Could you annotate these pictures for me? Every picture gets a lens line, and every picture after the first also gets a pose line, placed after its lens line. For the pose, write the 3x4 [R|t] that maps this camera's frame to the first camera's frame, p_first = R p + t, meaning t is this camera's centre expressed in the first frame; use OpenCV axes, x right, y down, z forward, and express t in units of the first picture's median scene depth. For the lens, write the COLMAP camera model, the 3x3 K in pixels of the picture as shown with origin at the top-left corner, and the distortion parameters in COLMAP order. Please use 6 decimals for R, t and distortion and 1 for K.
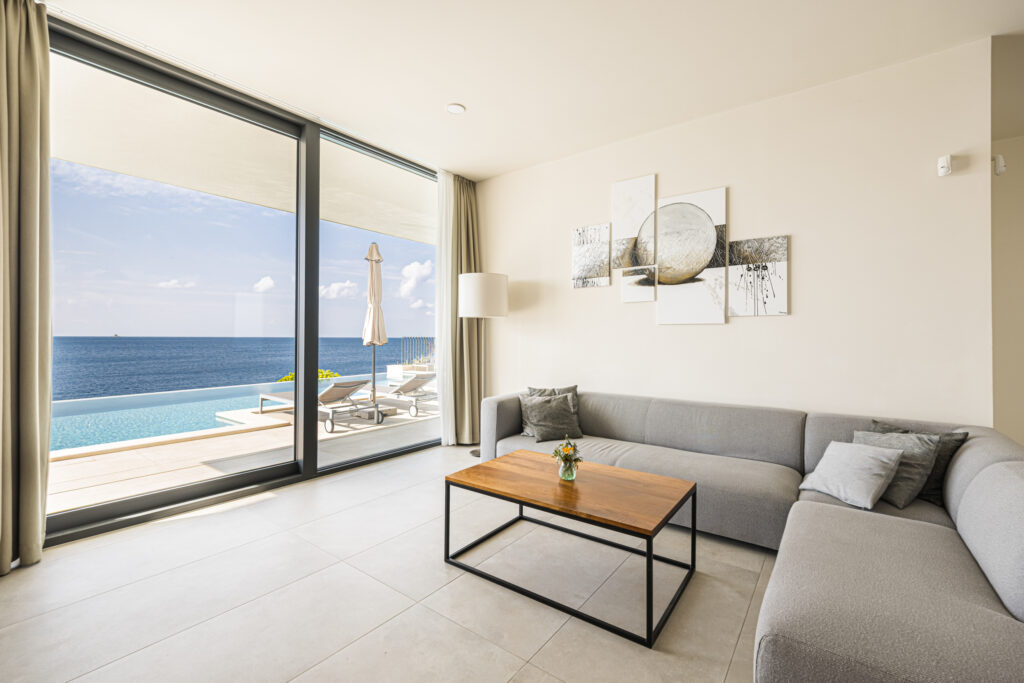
lens RADIAL K [[427.2, 0, 517.5], [0, 427.2, 335.6], [0, 0, 1]] dist [-0.000140, 0.000018]
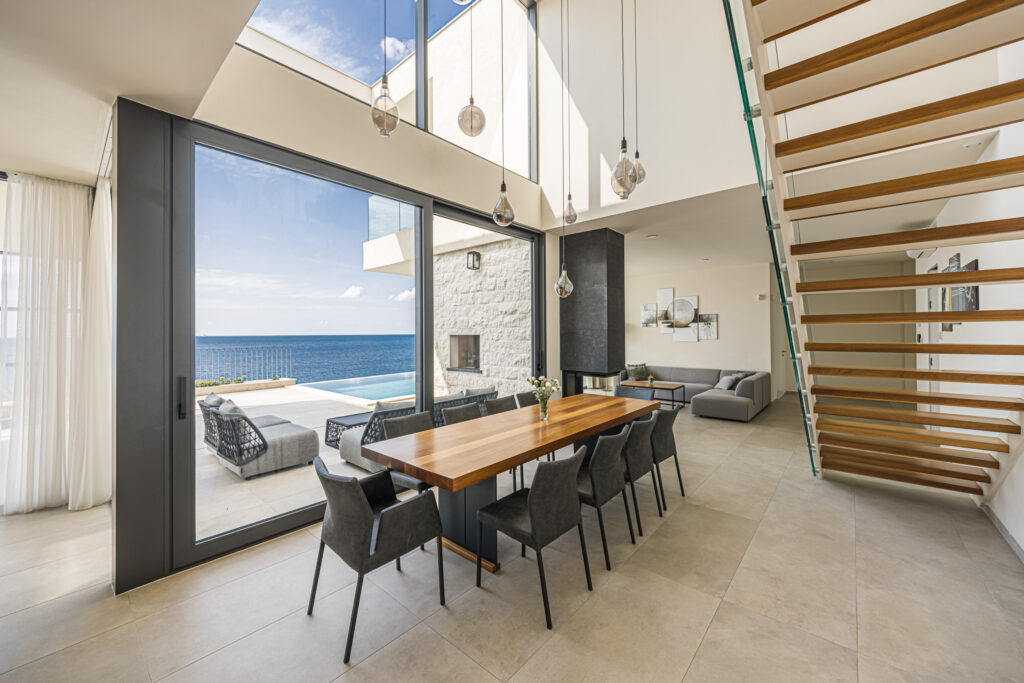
lens RADIAL K [[389.1, 0, 525.1], [0, 389.1, 330.1], [0, 0, 1]] dist [-0.002557, -0.000614]
pose [[0.998543, -0.010377, -0.052957, -0.551025], [0.010267, 0.999945, -0.002341, -0.110725], [0.052978, 0.001794, 0.998594, -1.706987]]
